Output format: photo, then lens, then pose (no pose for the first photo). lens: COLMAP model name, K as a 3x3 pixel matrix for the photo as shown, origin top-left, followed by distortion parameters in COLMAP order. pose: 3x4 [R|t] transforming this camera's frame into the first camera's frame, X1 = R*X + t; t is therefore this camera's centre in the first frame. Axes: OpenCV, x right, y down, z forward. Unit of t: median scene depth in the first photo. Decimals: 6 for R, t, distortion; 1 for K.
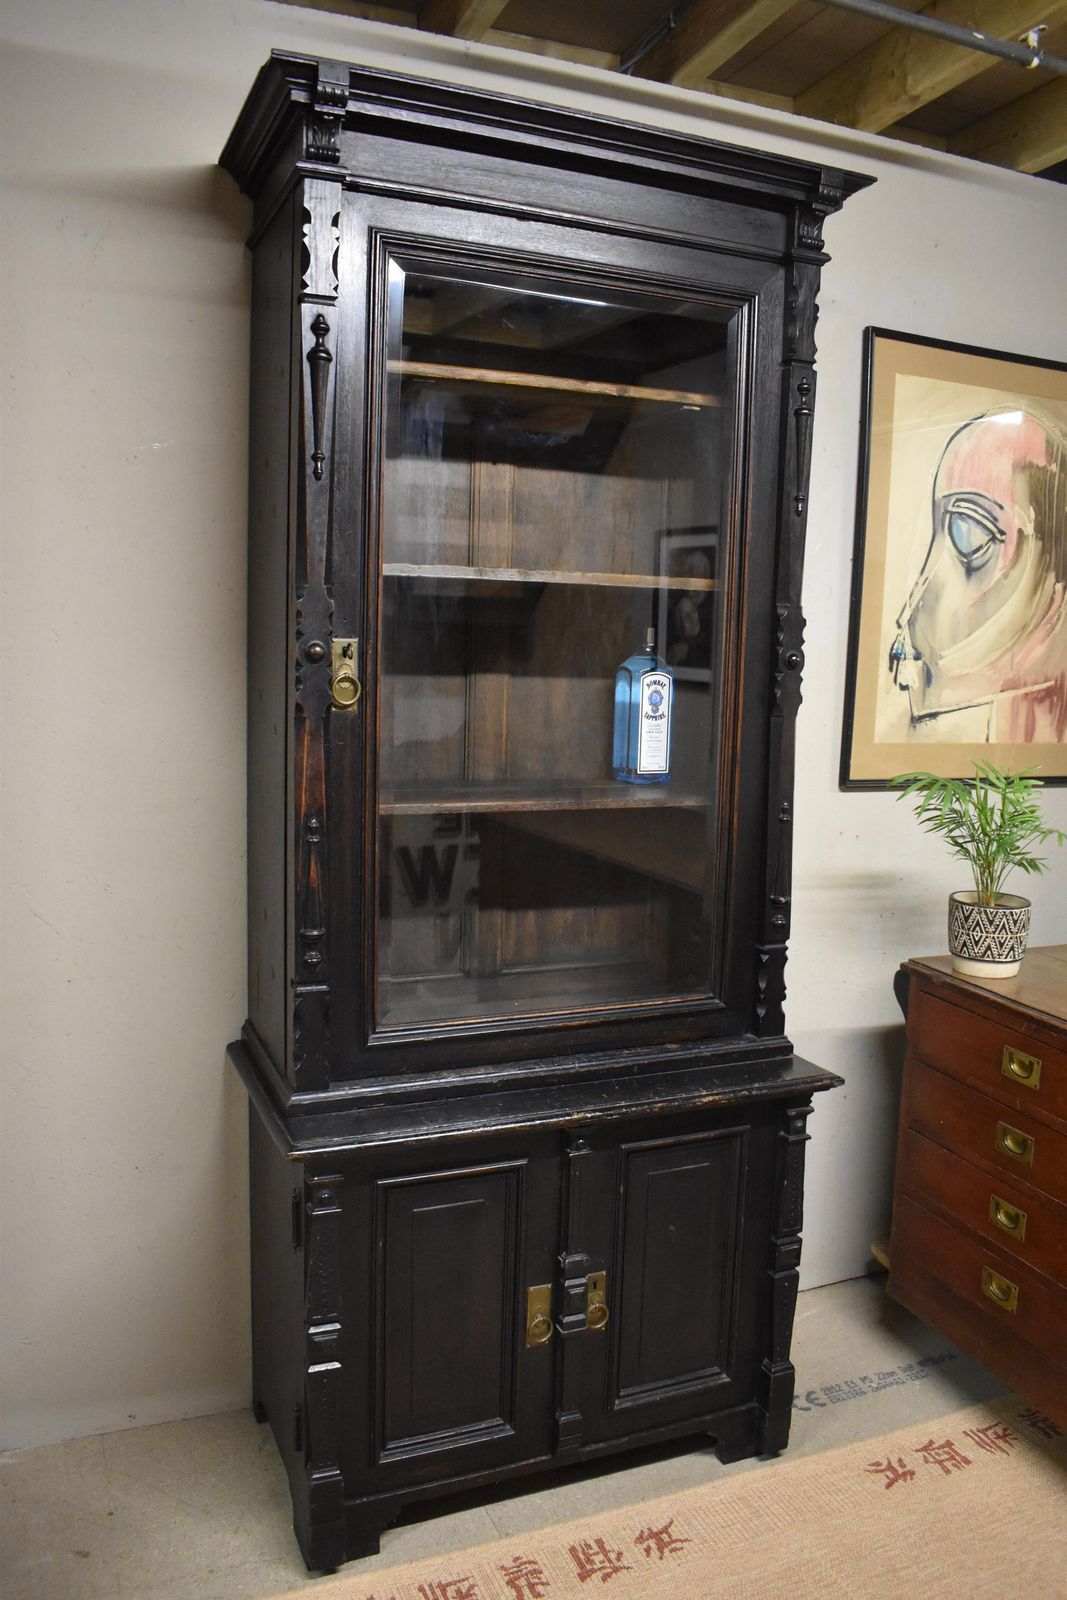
lens RADIAL K [[1228.7, 0, 540.3], [0, 1228.7, 796.9], [0, 0, 1]] dist [-0.109960, 0.029018]
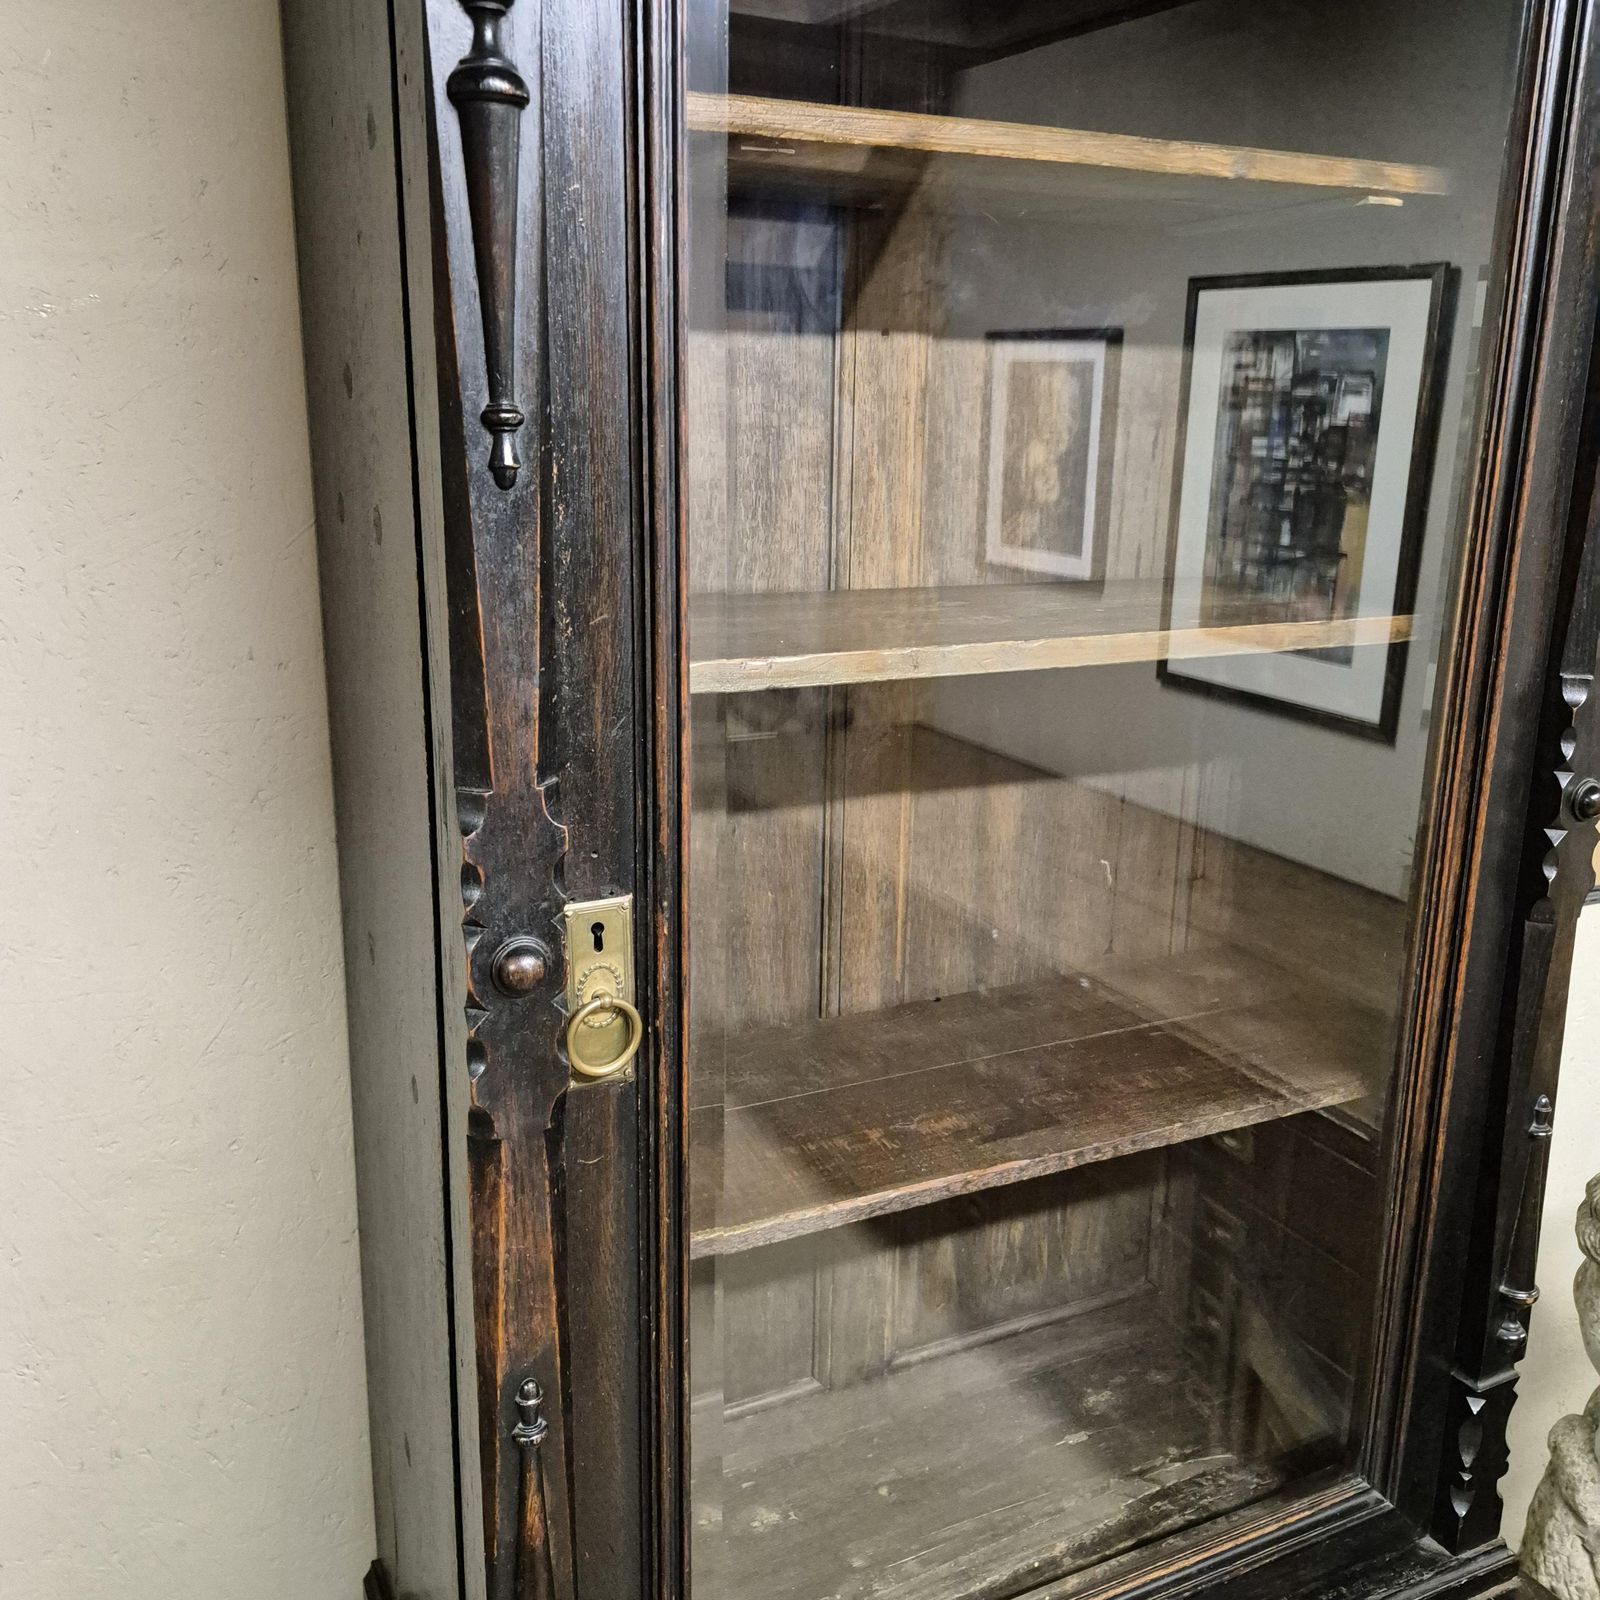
lens RADIAL K [[1474.8, 0, 817.5], [0, 1474.8, 778.0], [0, 0, 1]] dist [0.045276, 0.000000]
pose [[0.998235, -0.024508, 0.054100, -0.104755], [0.017857, 0.992591, 0.120182, -0.198131], [-0.056644, -0.119004, 0.991277, 0.502680]]
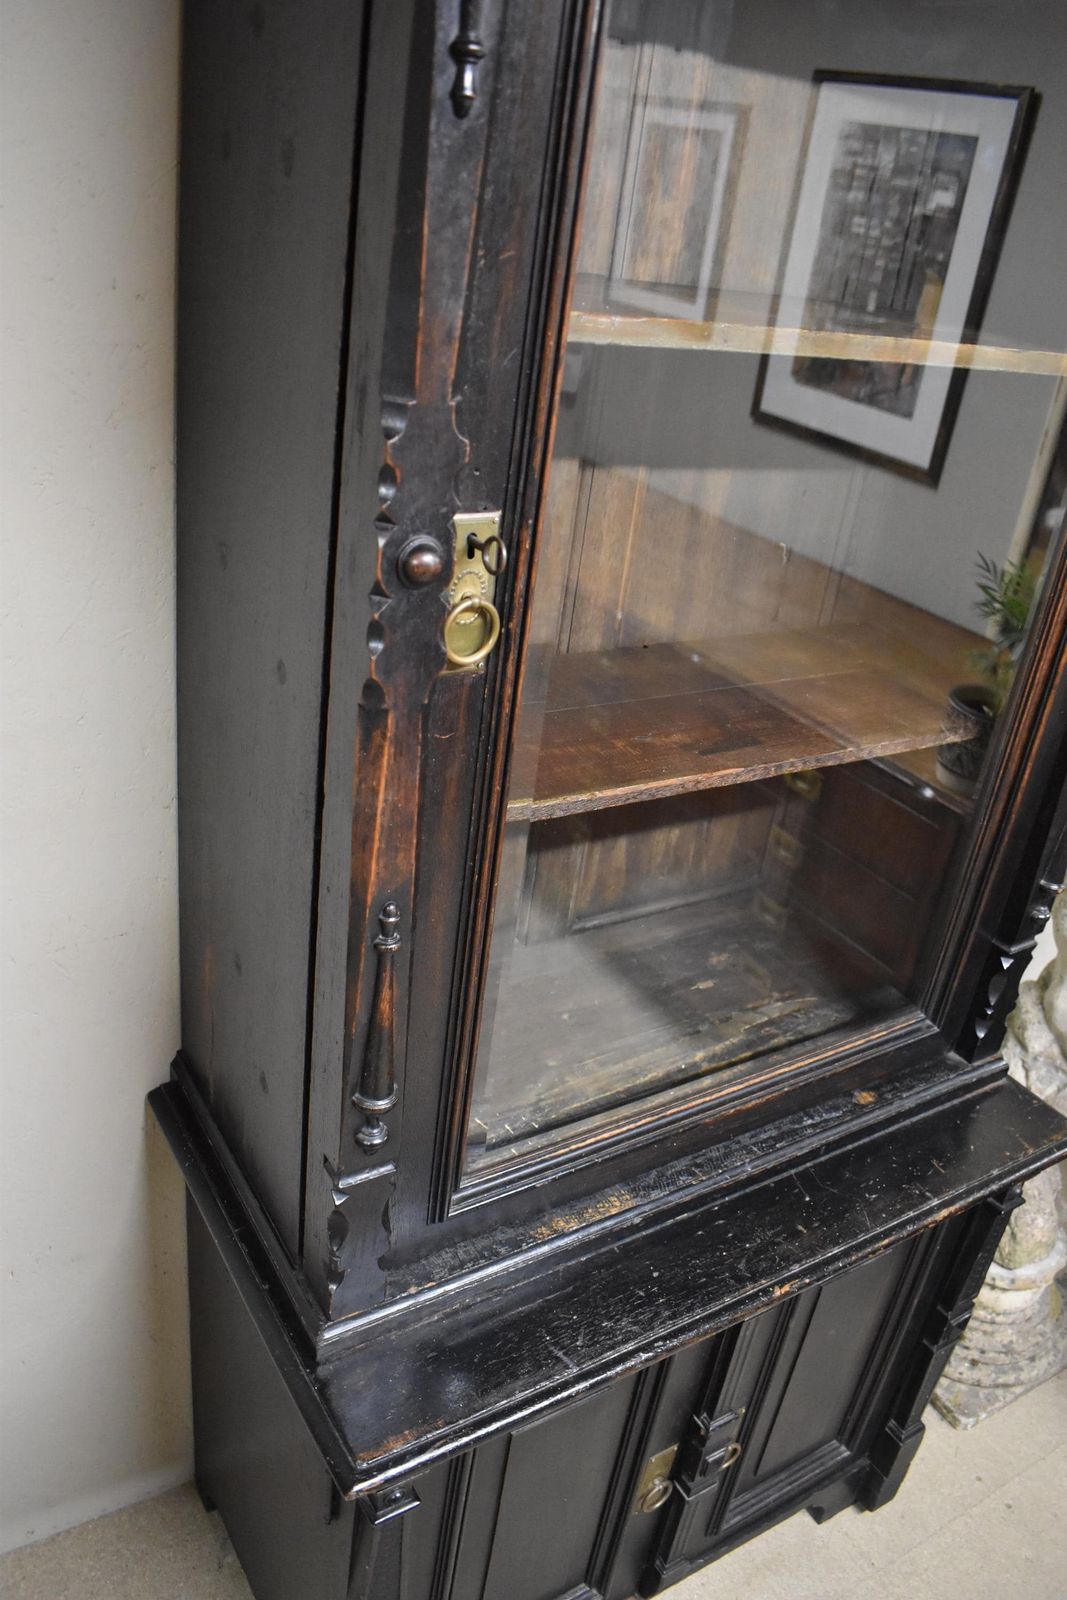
lens RADIAL K [[1228.7, 0, 540.8], [0, 1228.7, 789.8], [0, 0, 1]] dist [-0.109960, 0.029018]
pose [[0.984154, 0.014442, 0.176724, -0.190205], [-0.075524, 0.935890, 0.344101, -0.169667], [-0.160425, -0.351995, 0.922151, 0.513693]]
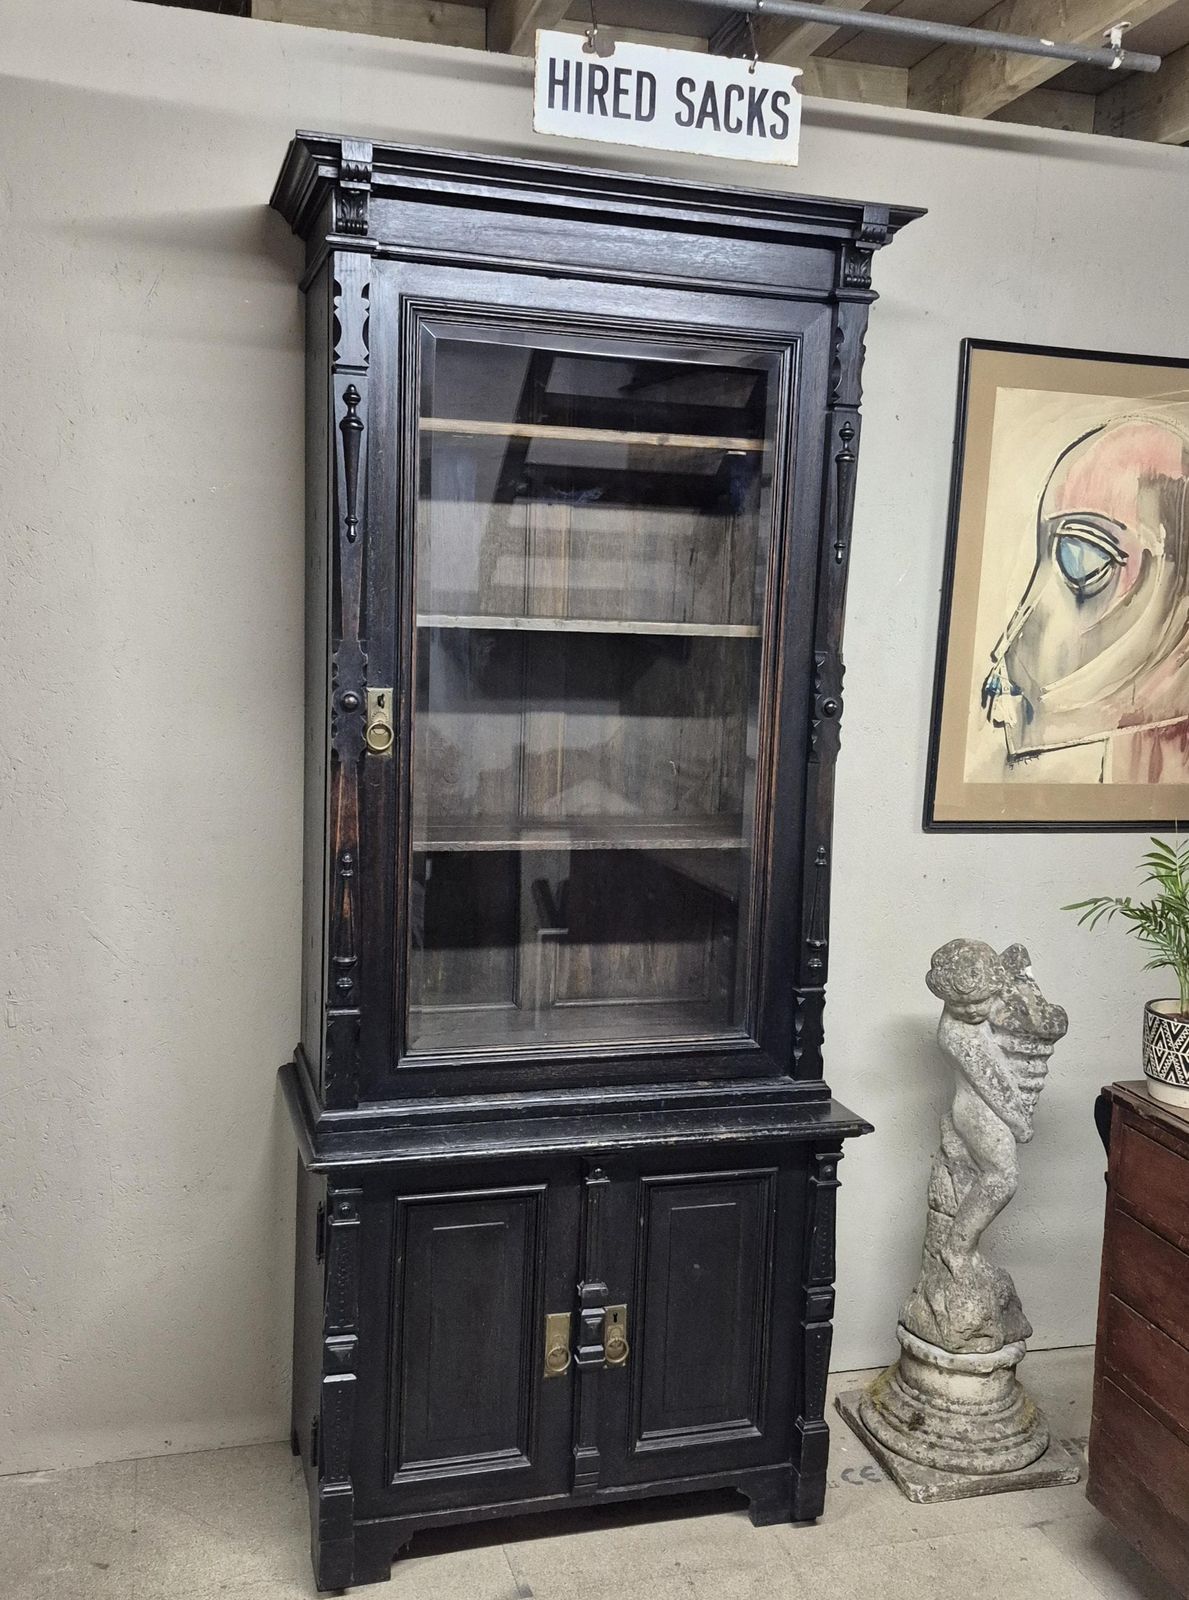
lens RADIAL K [[1518.9, 0, 616.4], [0, 1518.9, 819.7], [0, 0, 1]] dist [0.068922, 0.000000]
pose [[0.994288, 0.024803, -0.103807, 0.170693], [-0.023446, 0.999623, 0.014274, -0.034196], [0.104122, -0.011758, 0.994495, -0.280685]]
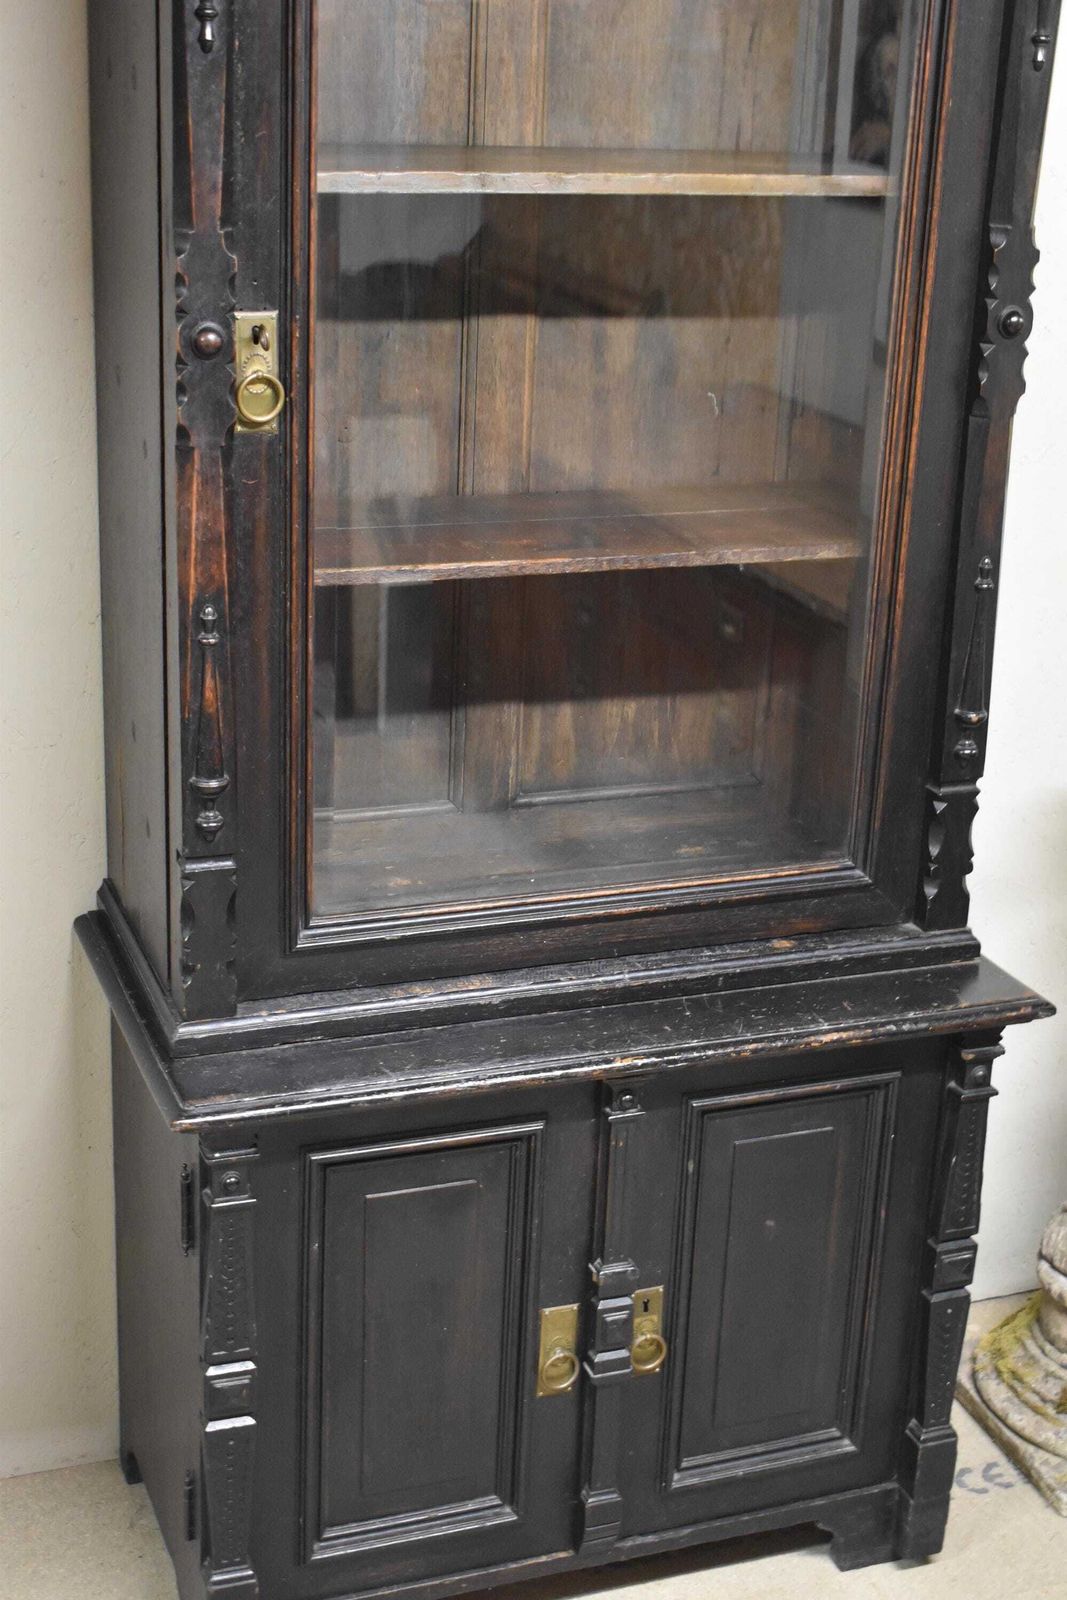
lens RADIAL K [[2306.0, 0, 544.7], [0, 2306.0, 799.9], [0, 0, 1]] dist [-0.042783, 0.000000]
pose [[0.999003, 0.026276, -0.036084, 0.028536], [-0.017628, 0.974913, 0.221887, -0.134915], [0.041009, -0.221029, 0.974405, -0.147391]]
